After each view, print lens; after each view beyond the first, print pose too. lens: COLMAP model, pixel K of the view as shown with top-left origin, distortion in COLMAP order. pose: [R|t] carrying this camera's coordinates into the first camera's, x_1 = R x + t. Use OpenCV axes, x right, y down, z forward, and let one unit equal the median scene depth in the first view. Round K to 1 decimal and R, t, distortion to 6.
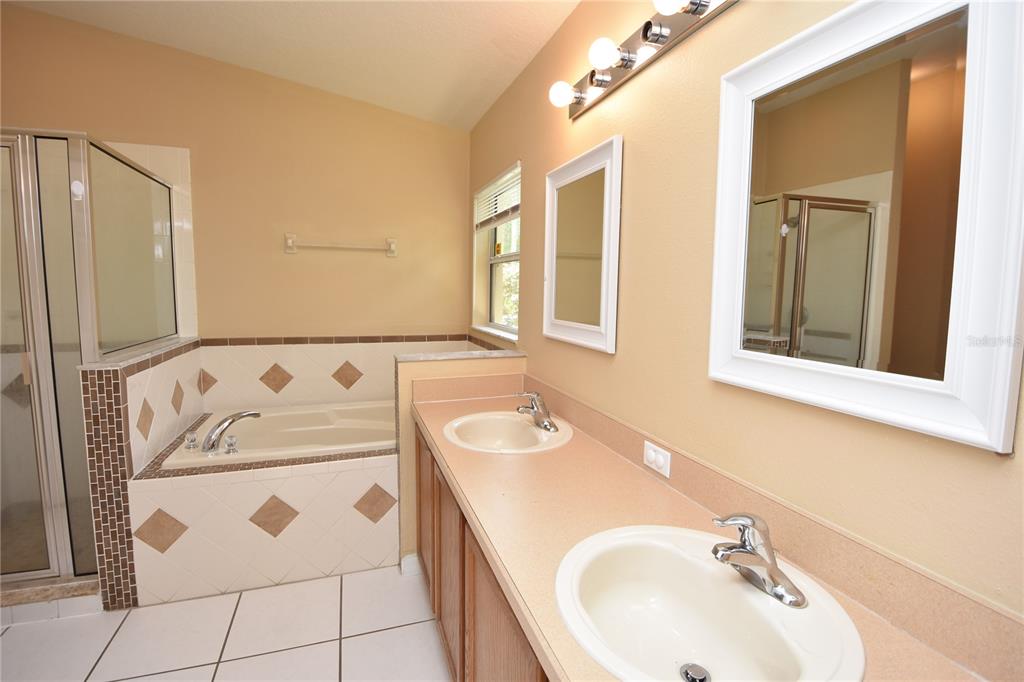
lens RADIAL K [[461.0, 0, 513.9], [0, 461.0, 336.1], [0, 0, 1]] dist [-0.003934, -0.012074]
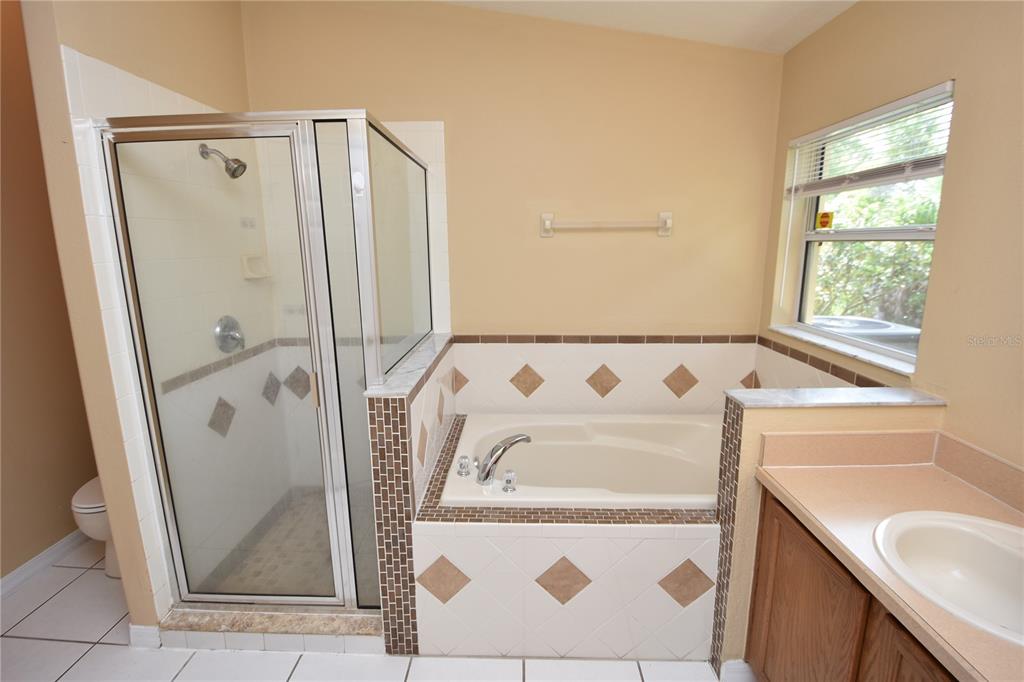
lens RADIAL K [[461.0, 0, 517.1], [0, 461.0, 333.0], [0, 0, 1]] dist [-0.003934, -0.012074]
pose [[0.938205, 0.040880, -0.343657, -0.347399], [-0.012528, 0.996360, 0.084319, -0.109770], [0.345853, -0.074803, 0.935302, 0.257681]]
